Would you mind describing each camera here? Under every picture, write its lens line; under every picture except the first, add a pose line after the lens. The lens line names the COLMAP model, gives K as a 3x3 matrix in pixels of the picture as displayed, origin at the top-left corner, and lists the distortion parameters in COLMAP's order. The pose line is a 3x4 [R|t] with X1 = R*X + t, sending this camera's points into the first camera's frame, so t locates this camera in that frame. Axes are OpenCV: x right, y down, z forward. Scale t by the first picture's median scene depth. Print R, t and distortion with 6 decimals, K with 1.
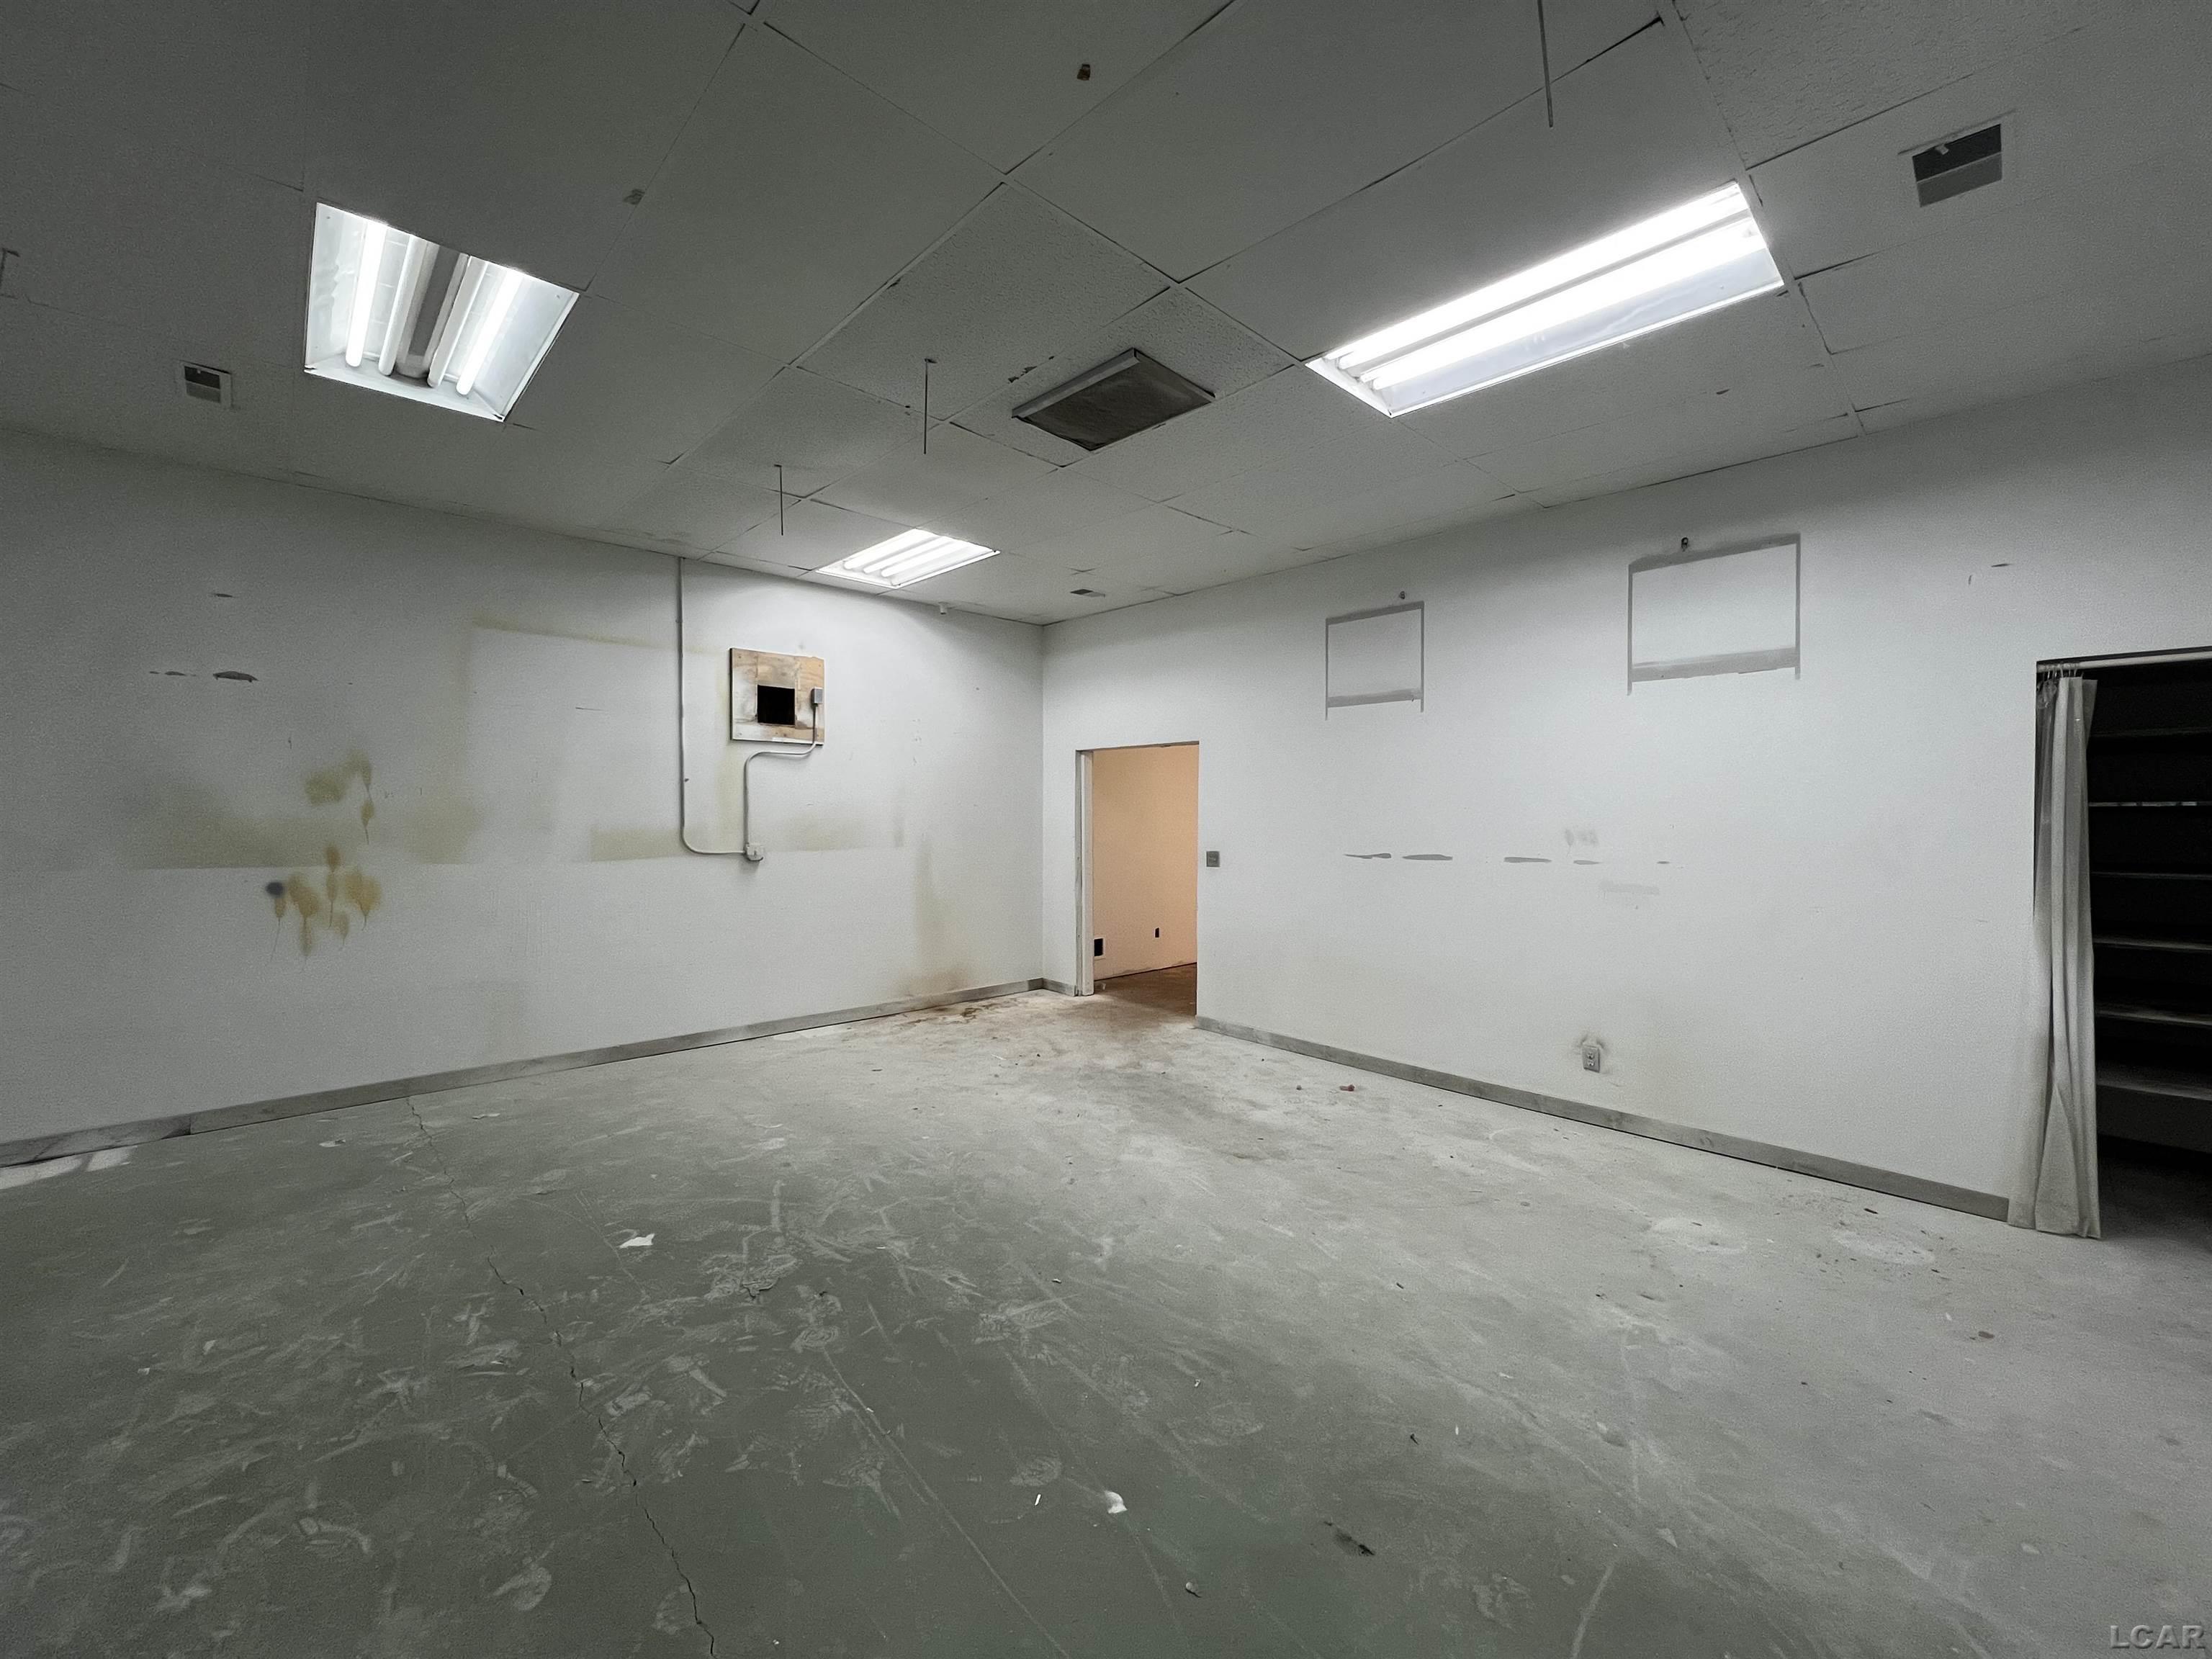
lens RADIAL K [[886.8, 0, 1109.2], [0, 886.8, 818.5], [0, 0, 1]] dist [0.001877, -0.000273]
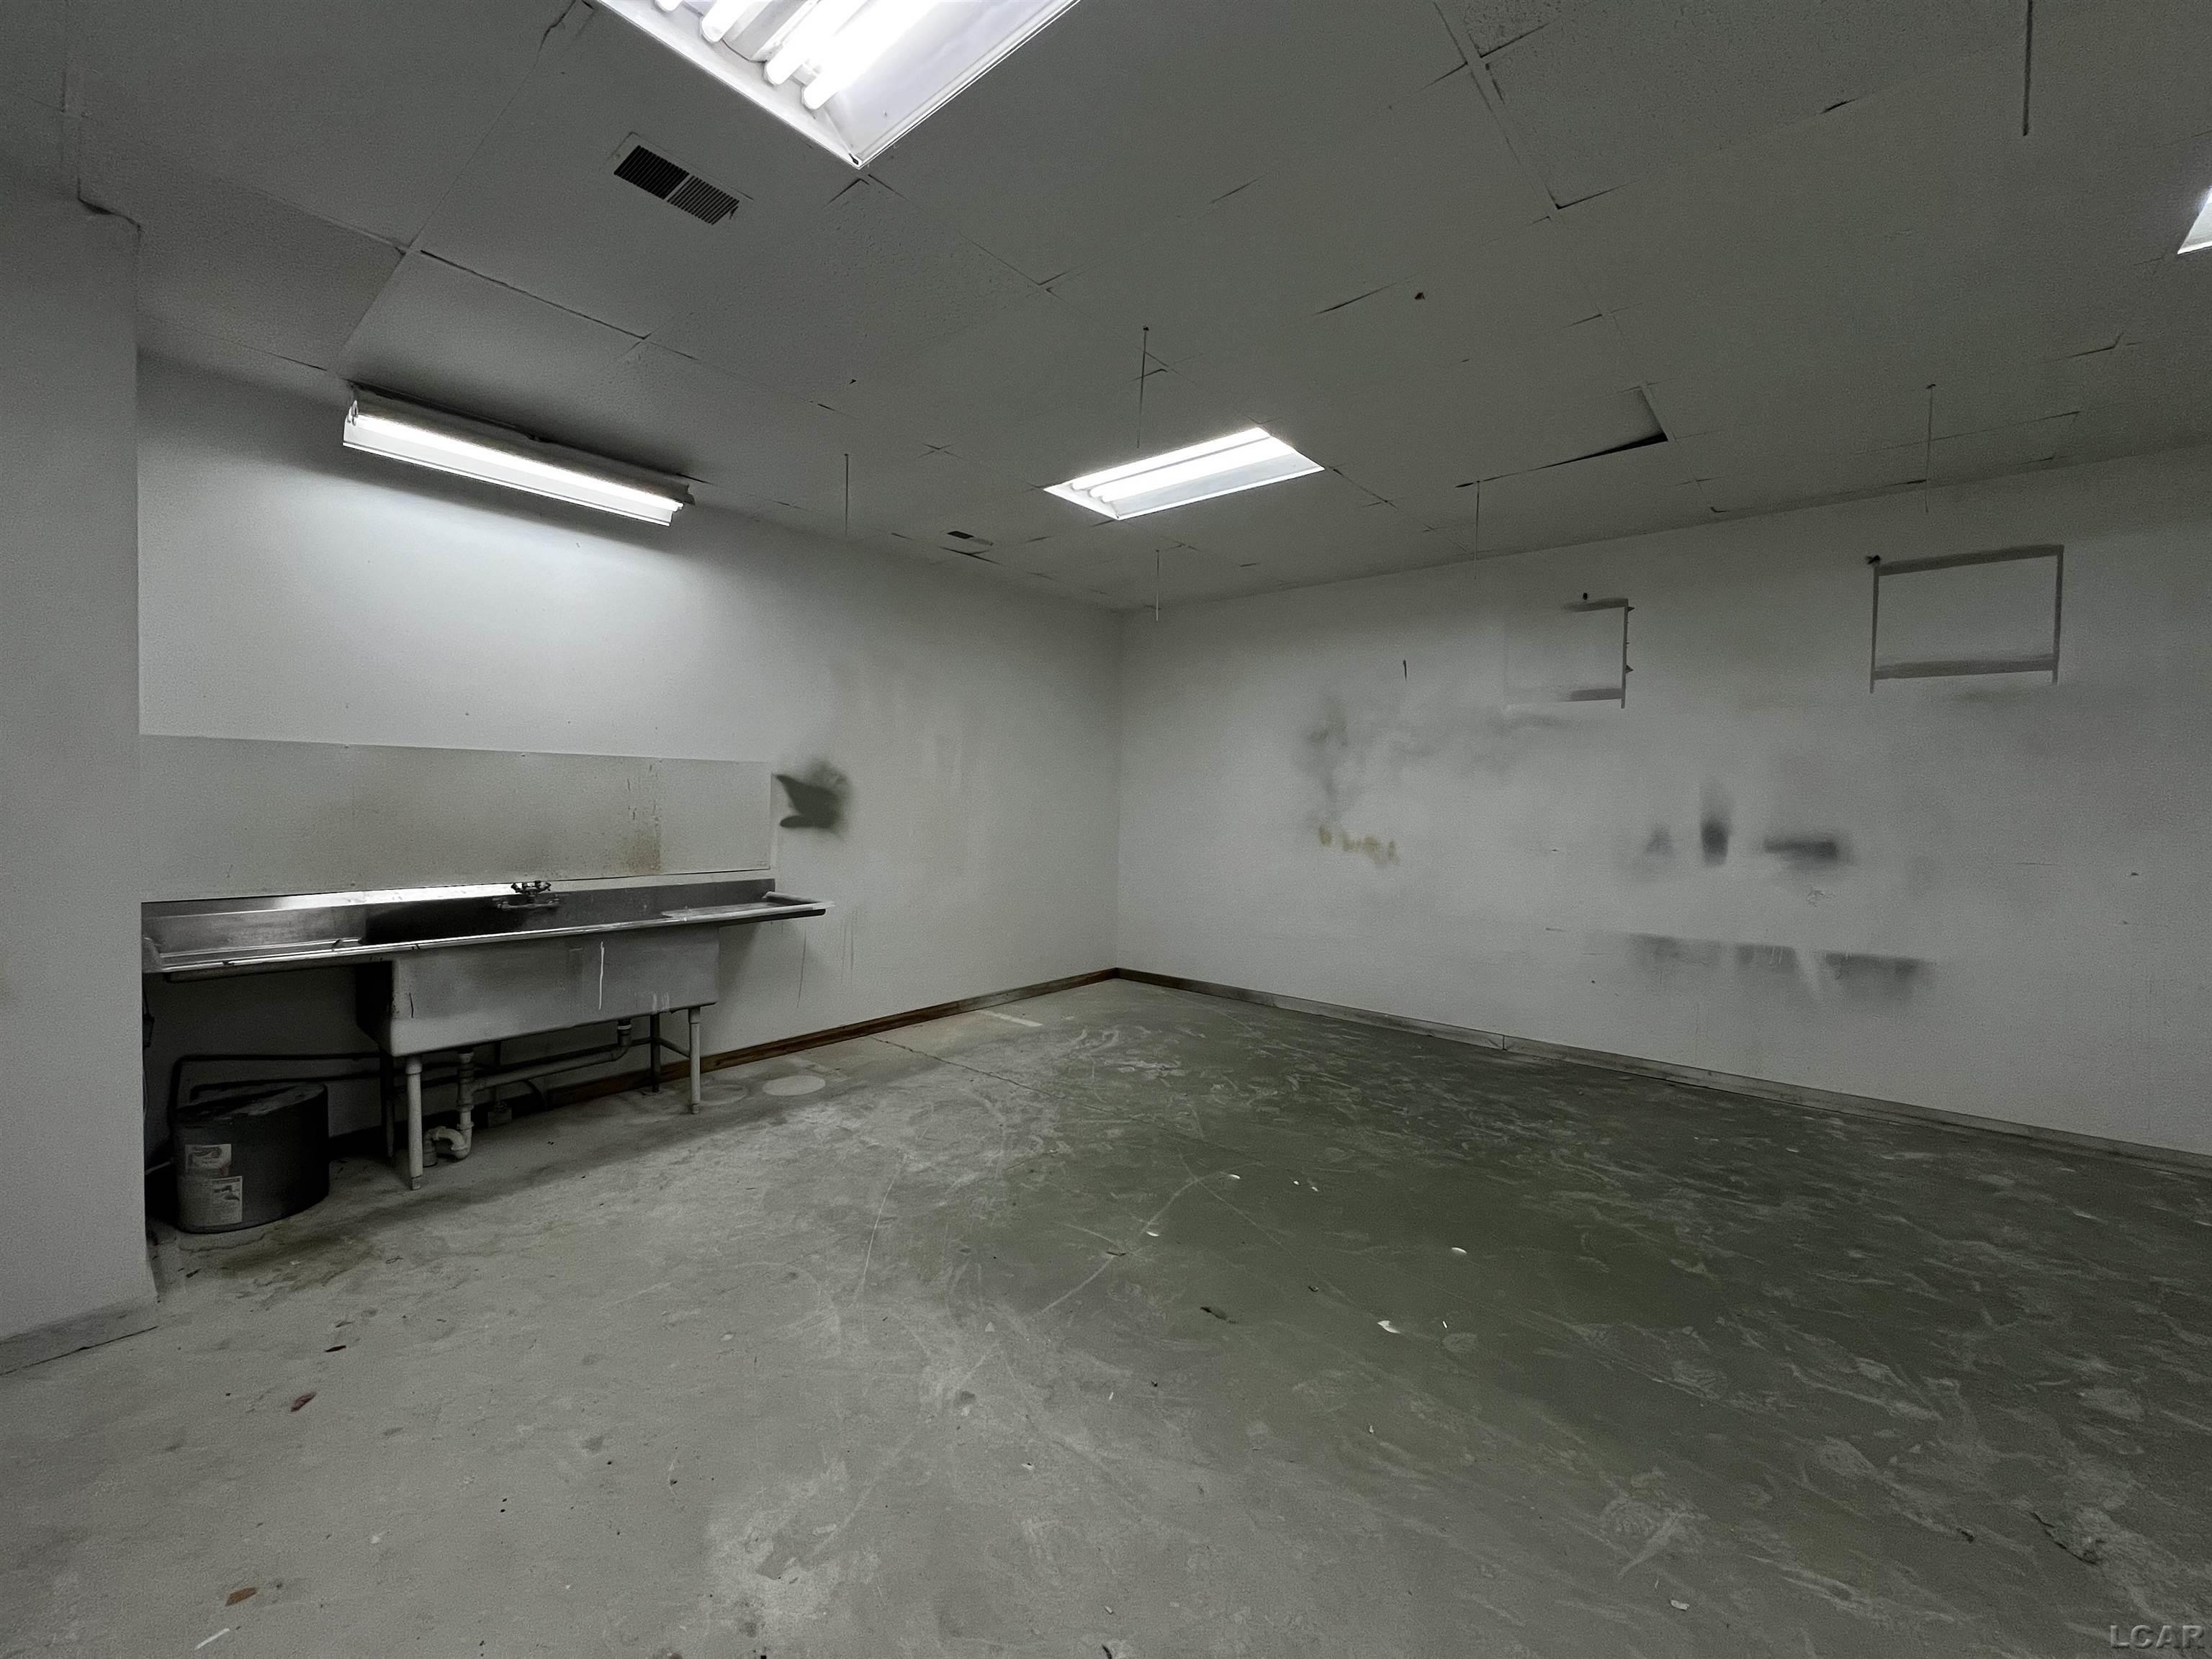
lens RADIAL K [[886.8, 0, 1104.2], [0, 886.8, 824.5], [0, 0, 1]] dist [0.001877, -0.000273]
pose [[-0.994828, -0.014527, -0.100530, 0.465527], [-0.018468, 0.999093, 0.038380, -0.021690], [0.099881, 0.040039, -0.994193, 1.819098]]
